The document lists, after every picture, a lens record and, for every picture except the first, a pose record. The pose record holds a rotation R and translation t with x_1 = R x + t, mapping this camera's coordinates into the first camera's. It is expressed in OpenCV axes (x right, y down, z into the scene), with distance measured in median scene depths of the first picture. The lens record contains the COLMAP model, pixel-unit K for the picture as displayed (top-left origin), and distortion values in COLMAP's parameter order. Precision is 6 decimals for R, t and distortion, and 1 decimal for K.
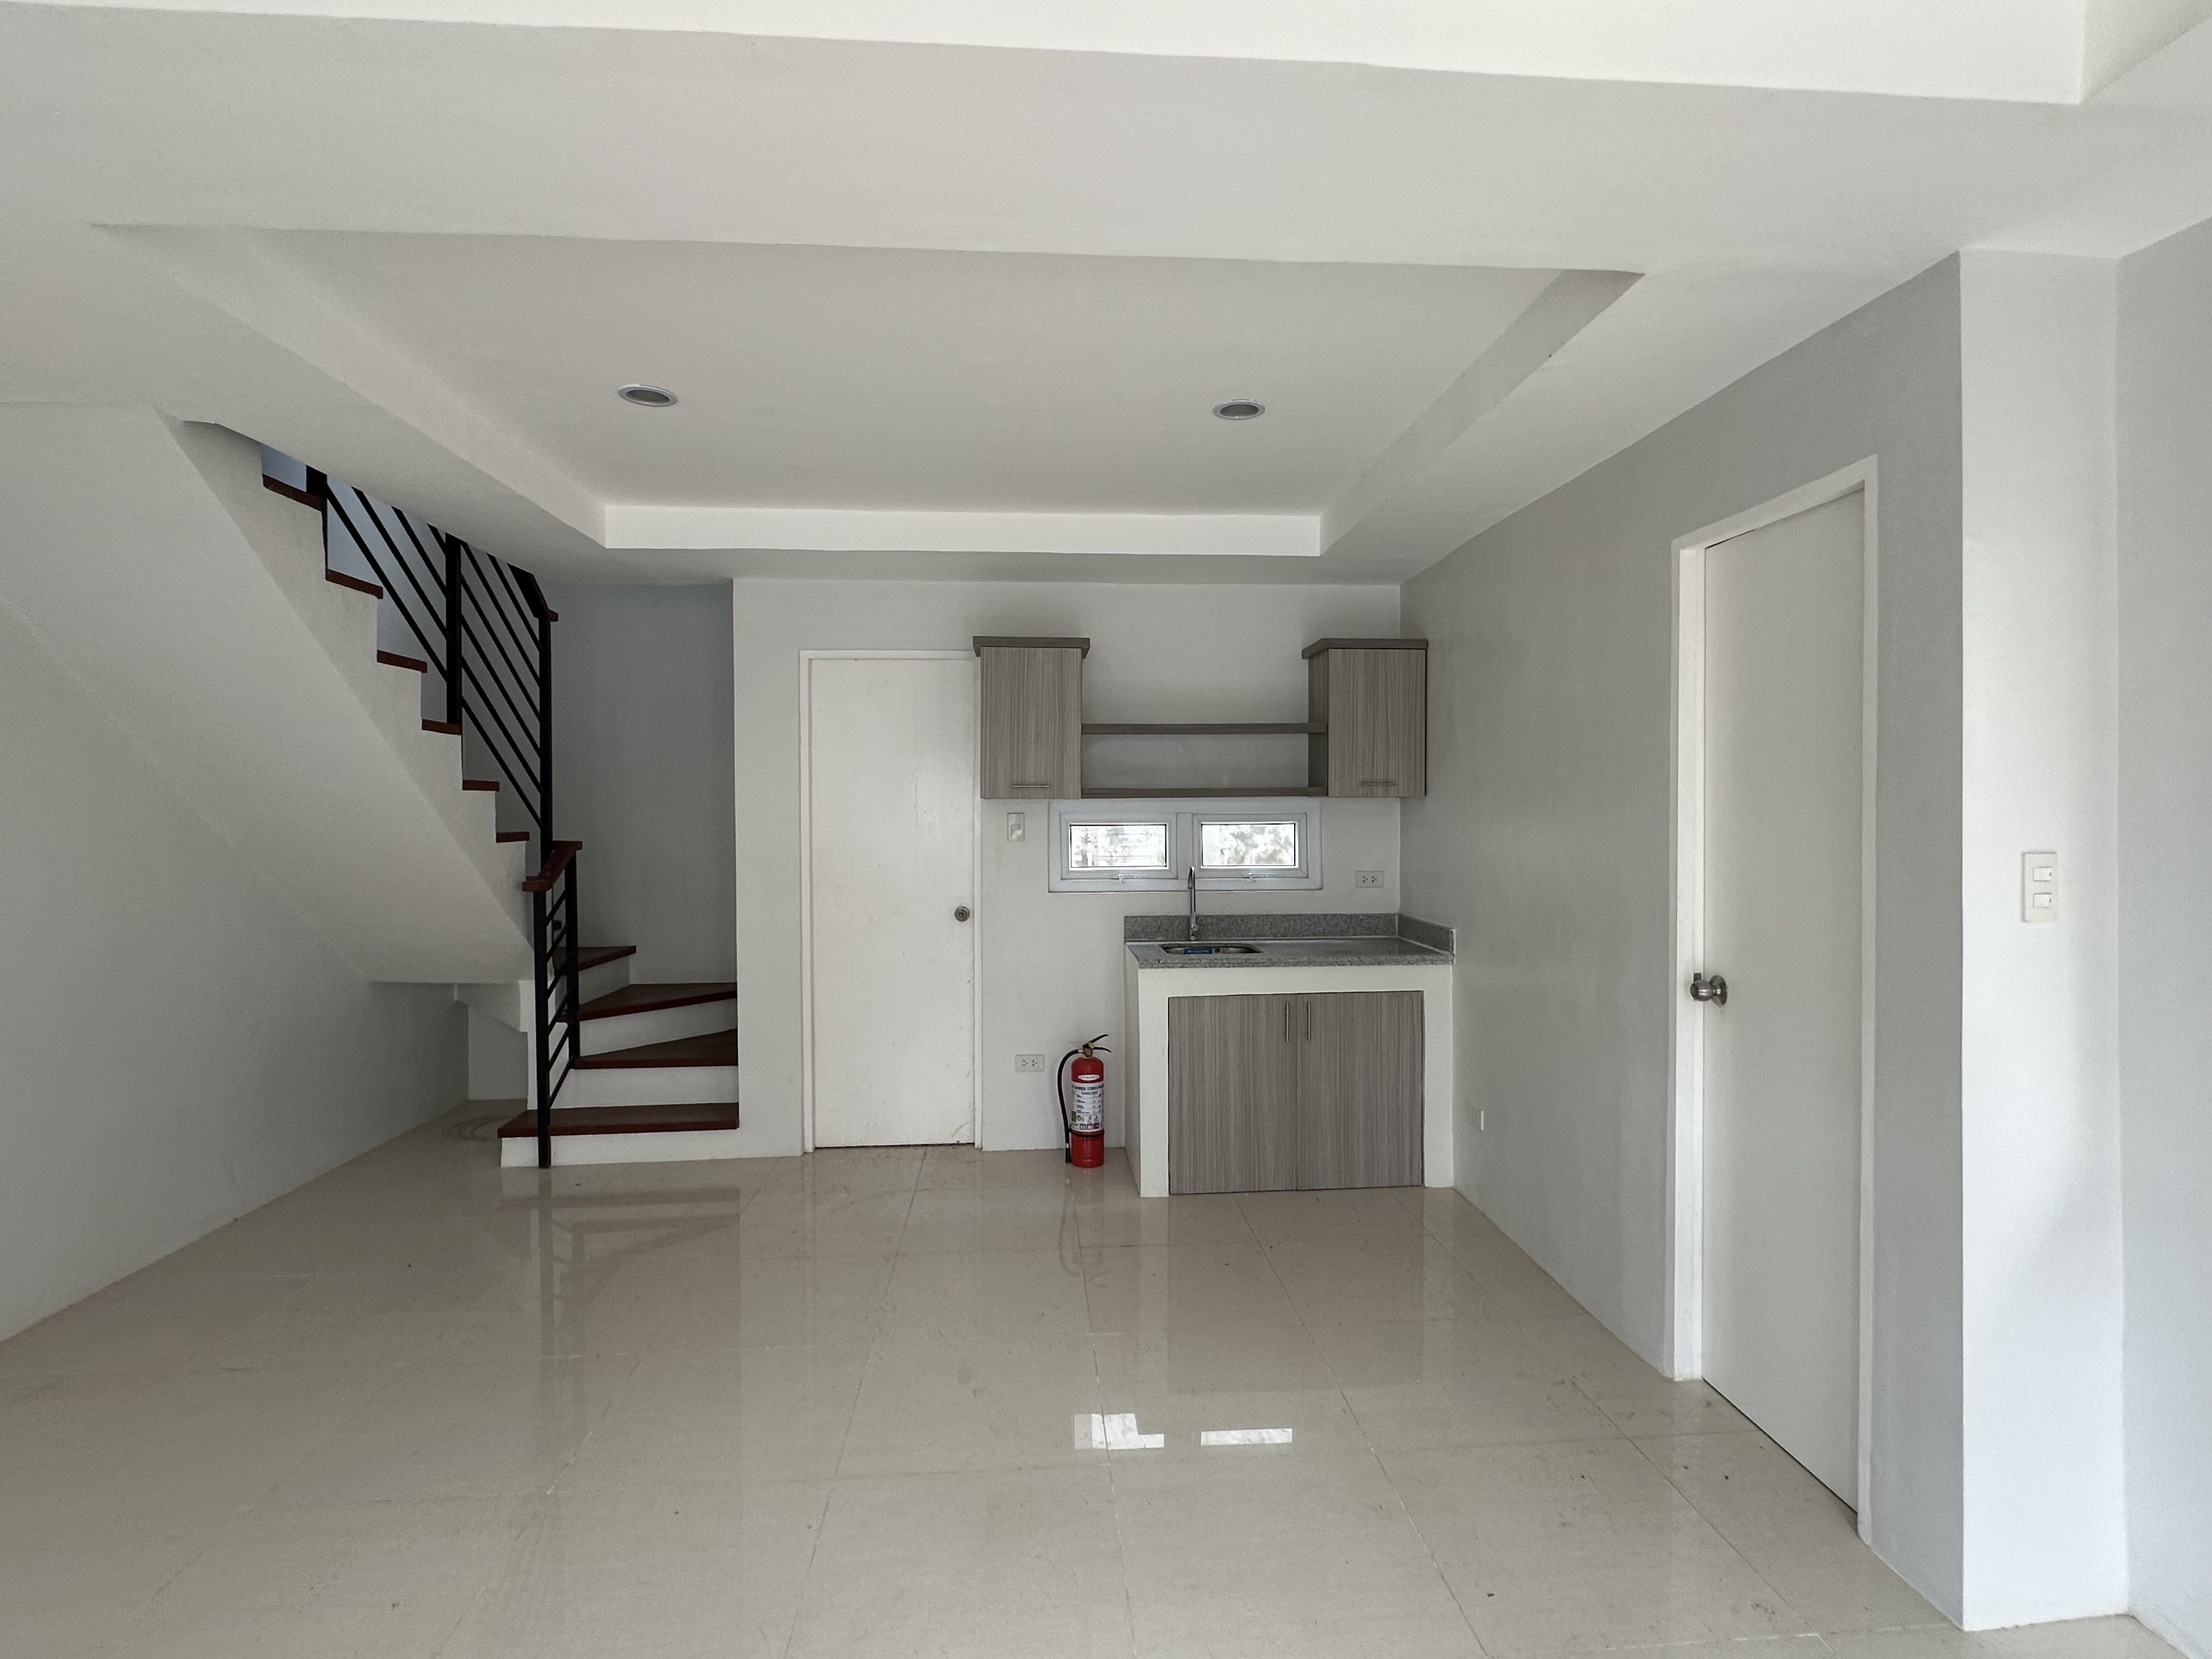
lens RADIAL K [[1103.6, 0, 1106.0], [0, 1103.6, 829.5], [0, 0, 1]] dist [0.002088, 0.000534]
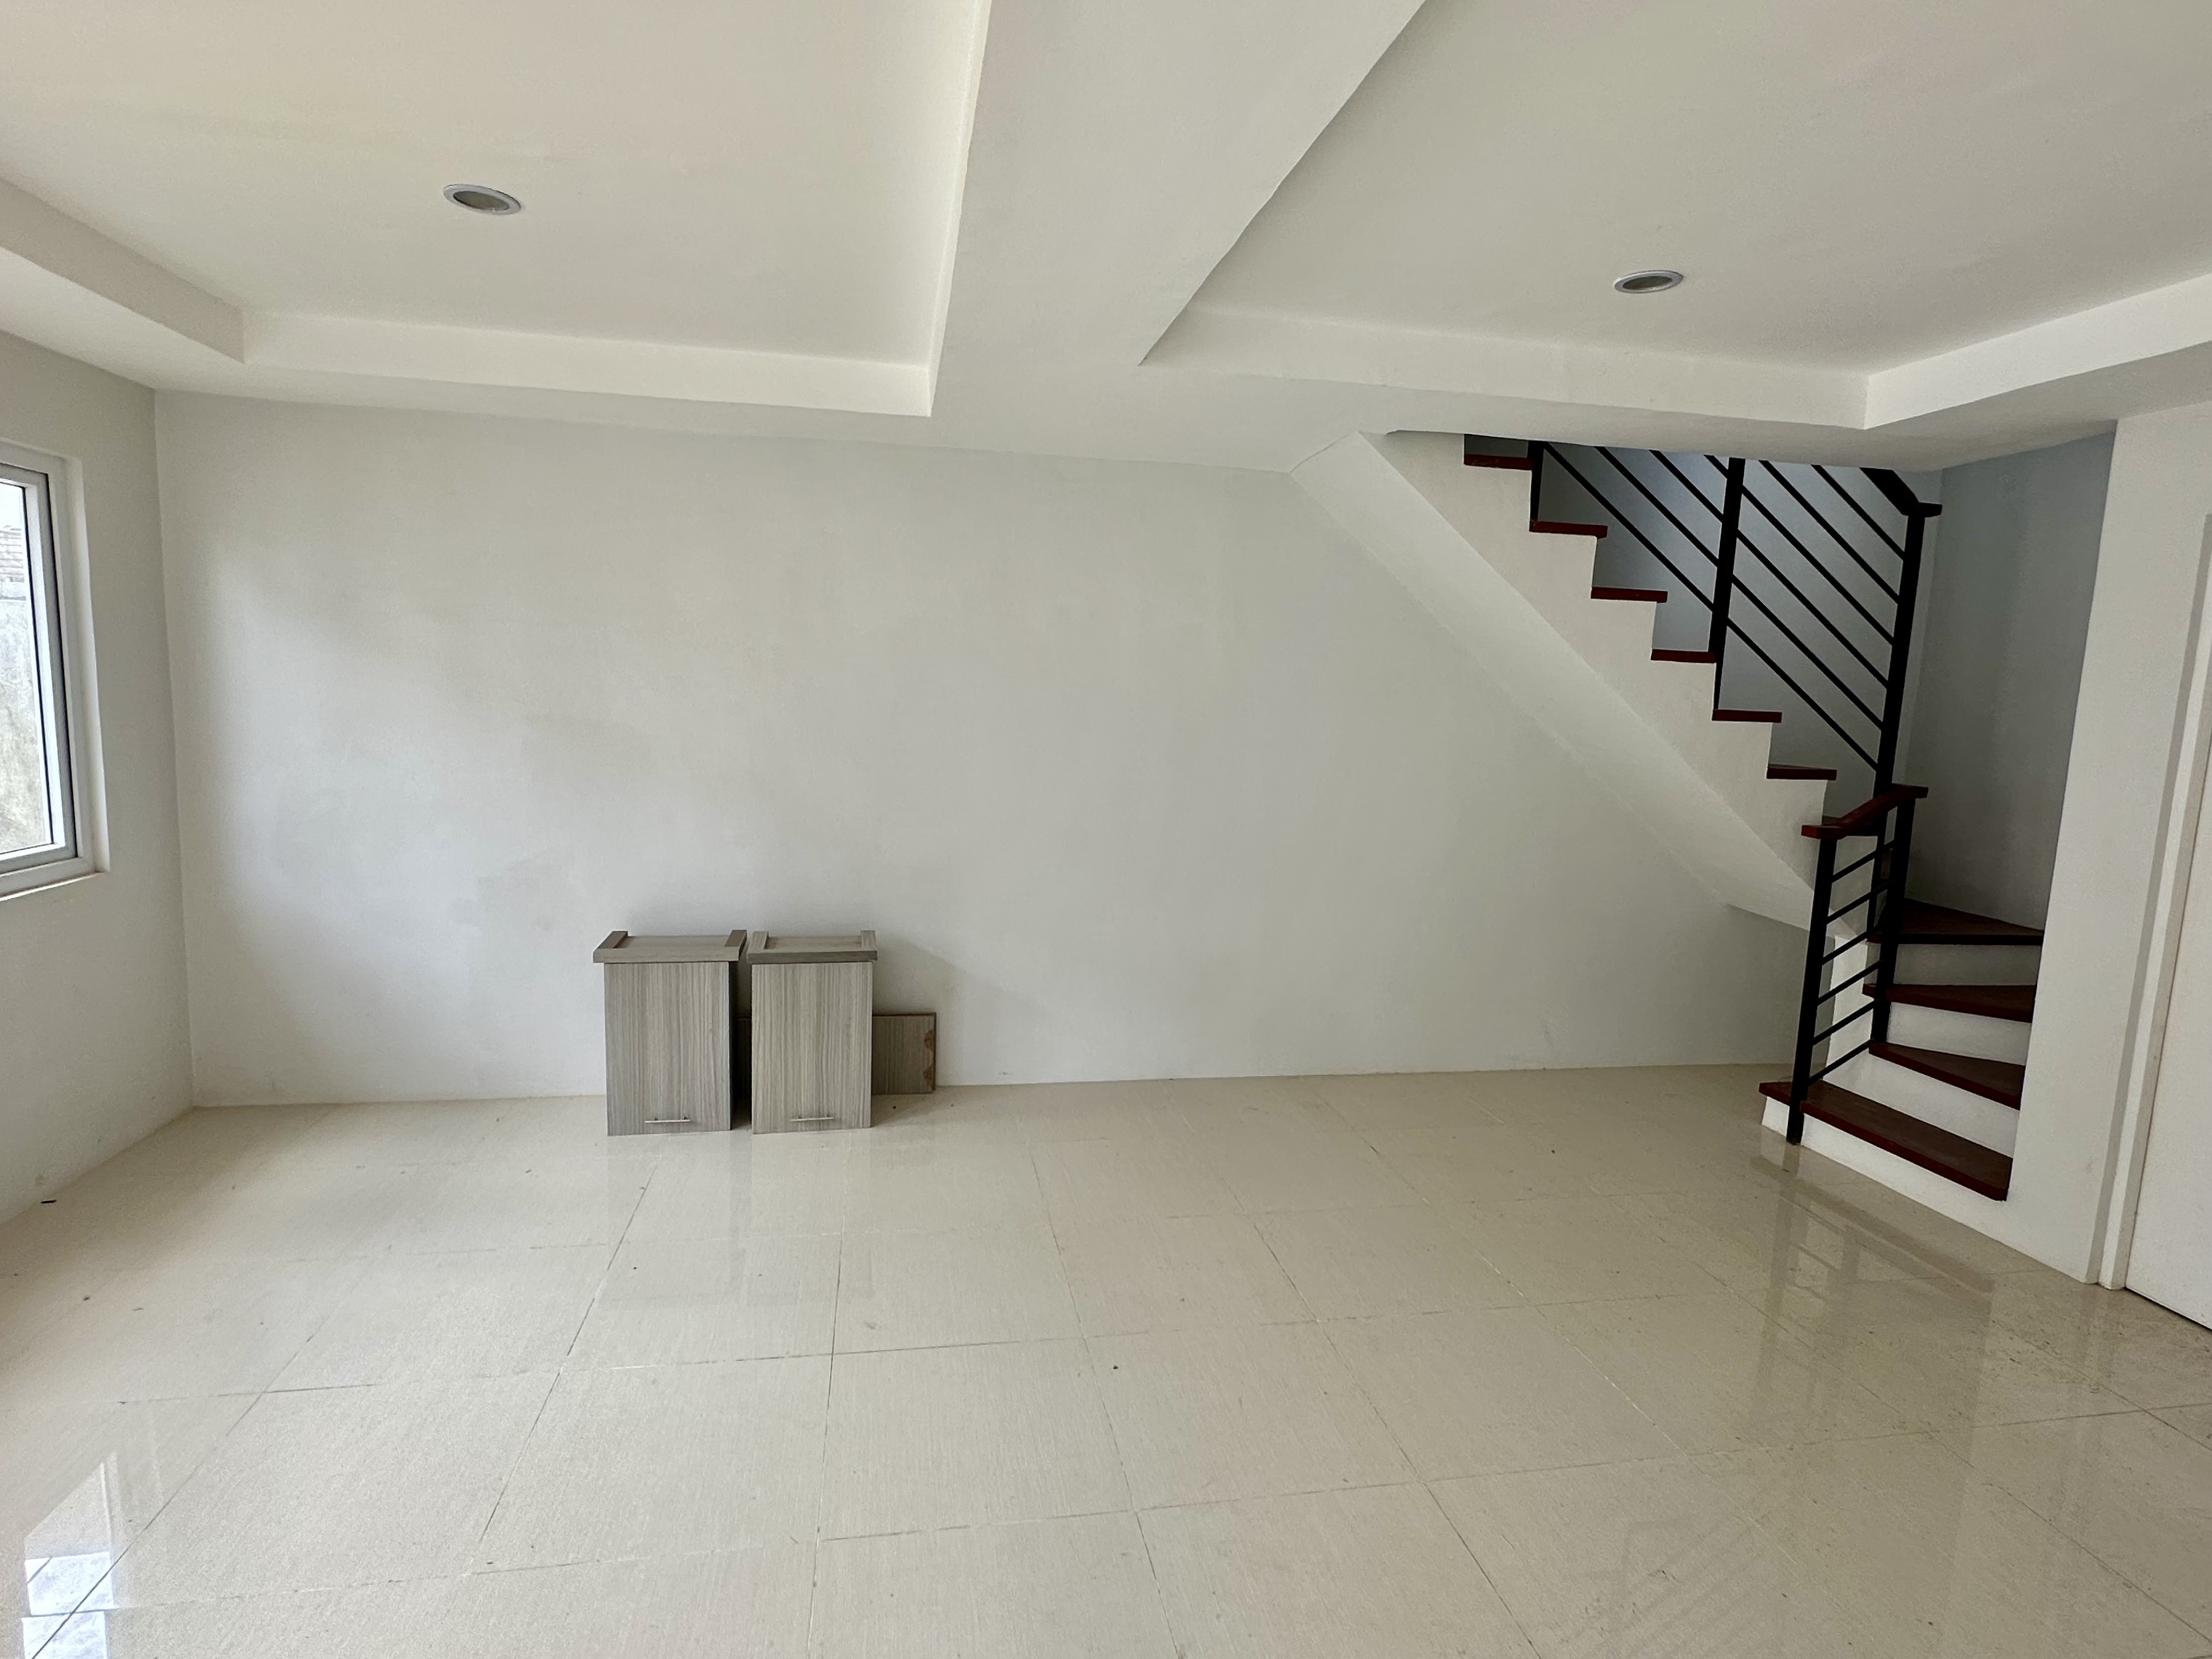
lens RADIAL K [[1171.5, 0, 1106.0], [0, 1171.5, 829.5], [0, 0, 1]] dist [0.000736, 0.000096]
pose [[0.101292, 0.134972, -0.985658, 0.342648], [-0.053047, 0.990077, 0.130126, -0.041700], [0.993441, 0.039106, 0.107447, 0.328398]]
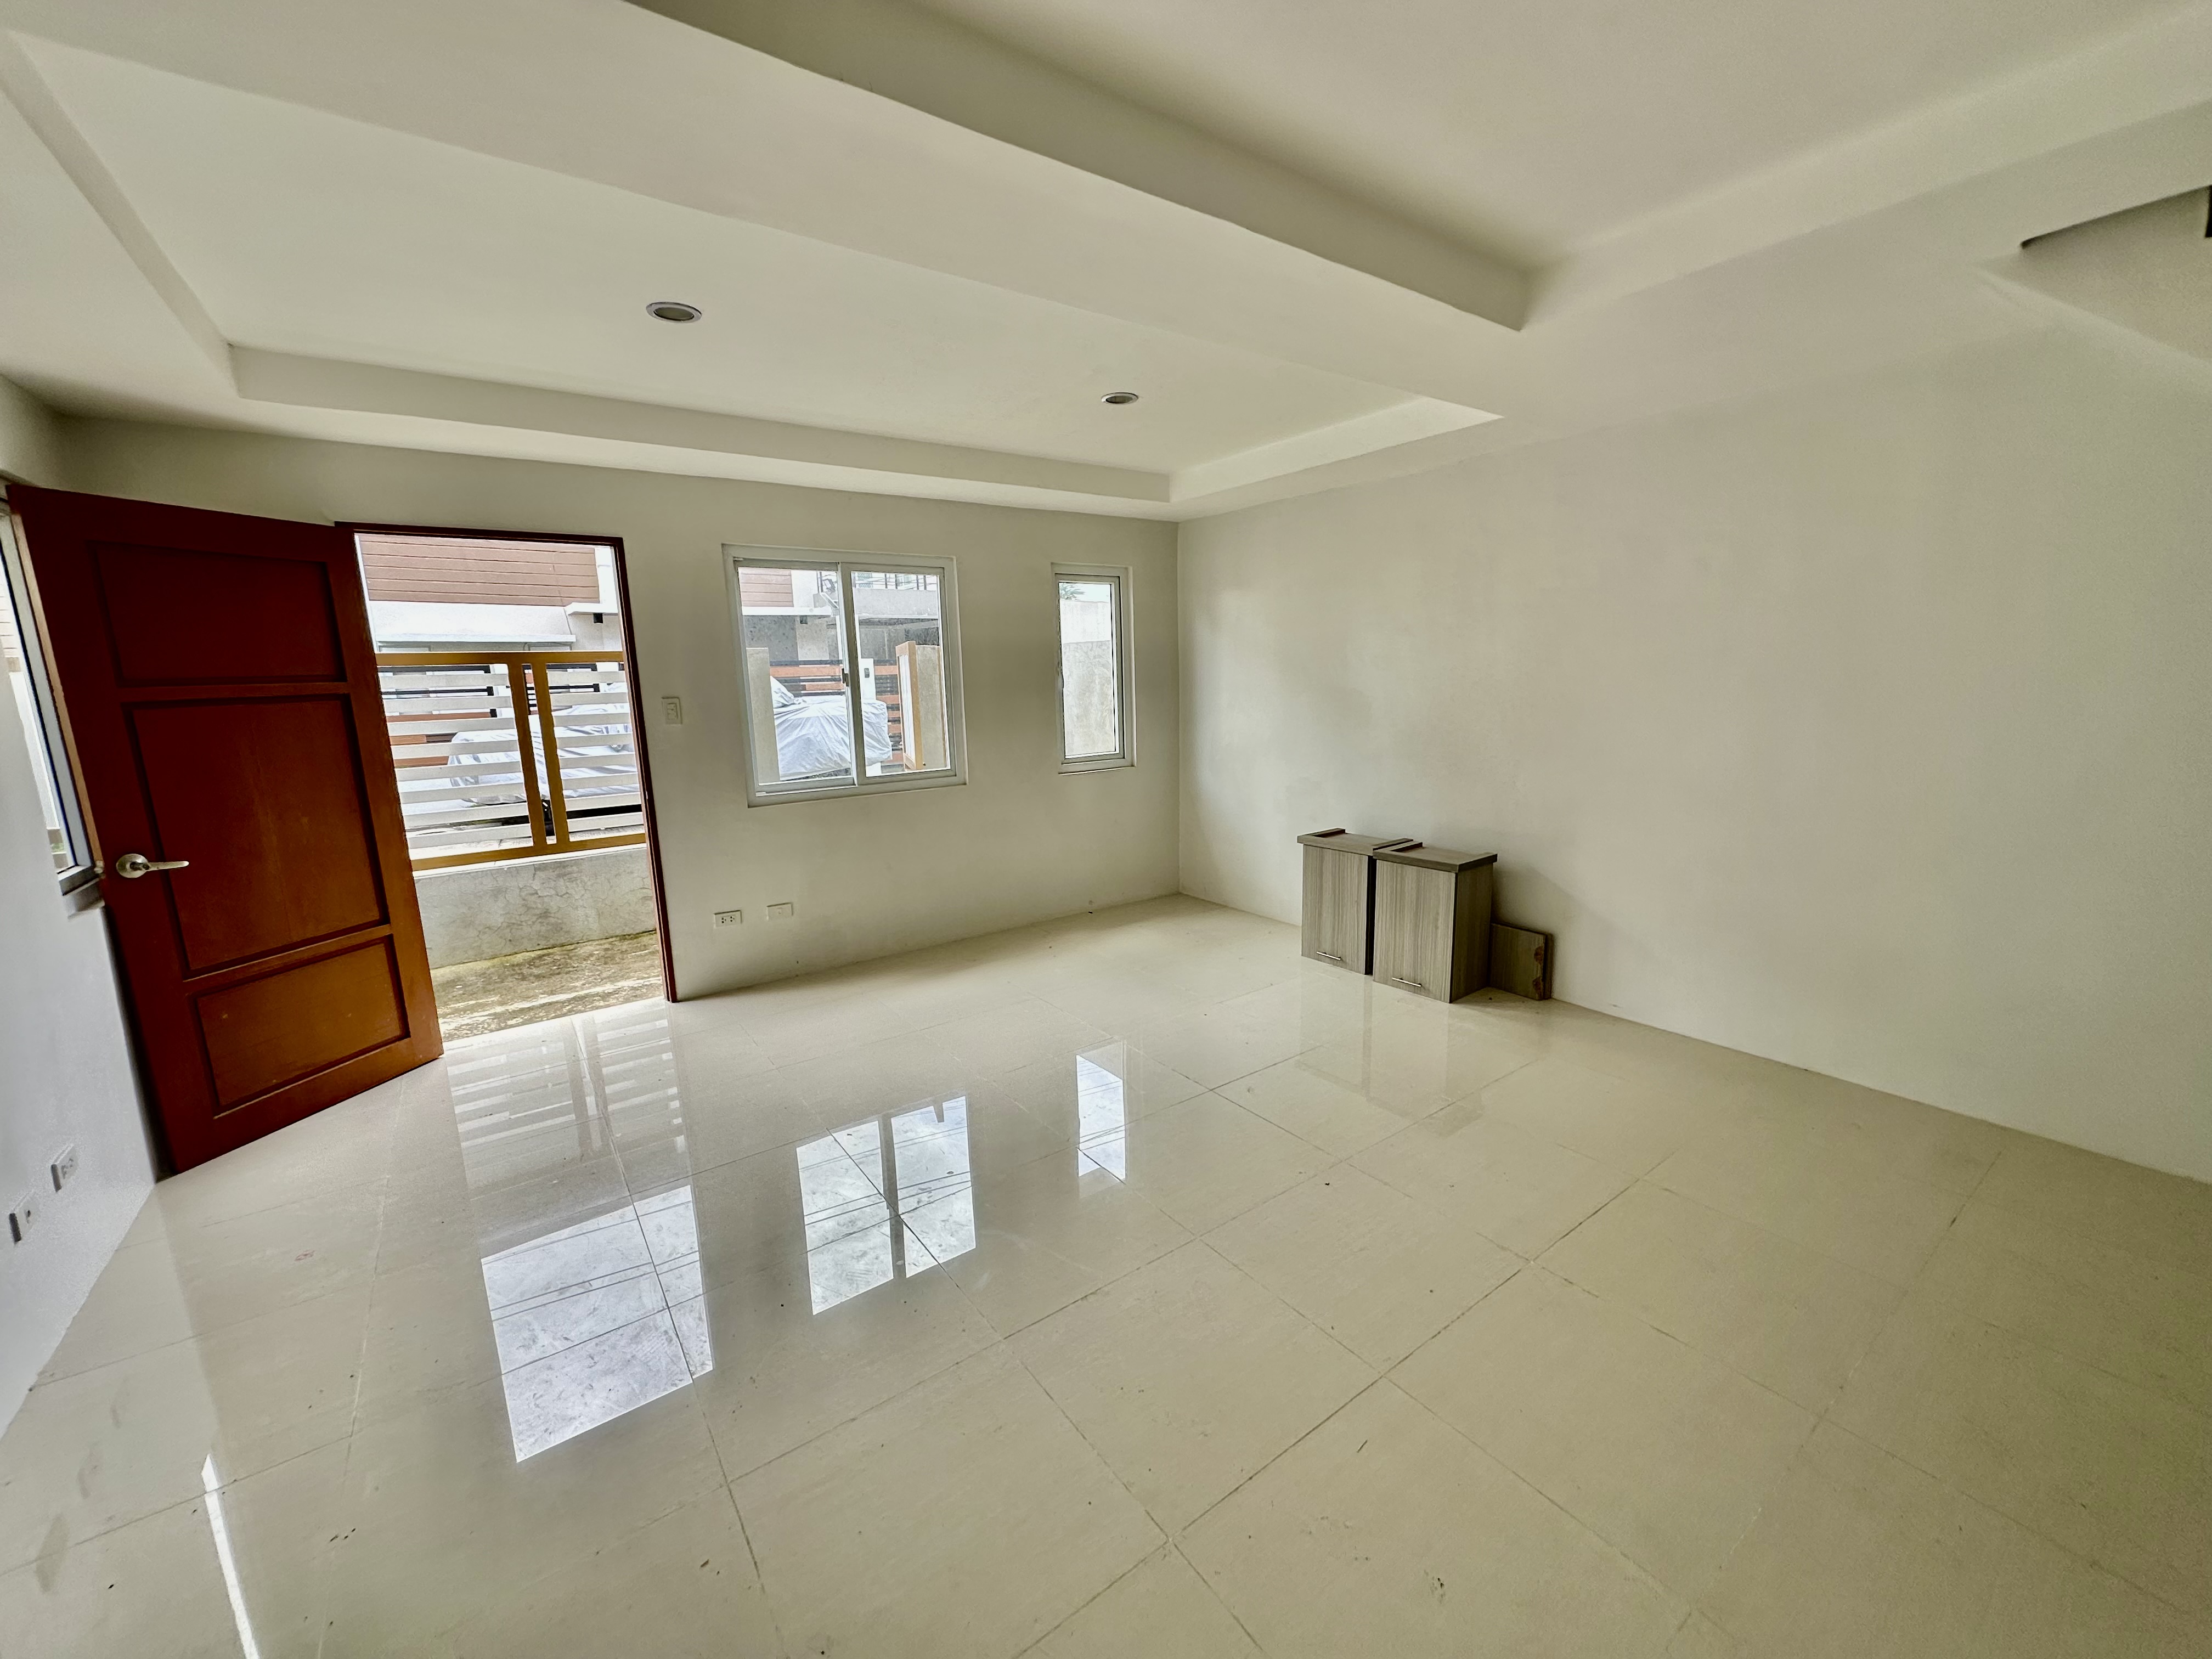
lens RADIAL K [[882.5, 0, 1106.0], [0, 882.5, 829.5], [0, 0, 1]] dist [-0.001251, -0.000113]
pose [[-0.854179, 0.119856, -0.505976, 0.161400], [0.022112, 0.980564, 0.194949, -0.029789], [0.519508, 0.155334, -0.840228, 0.801924]]
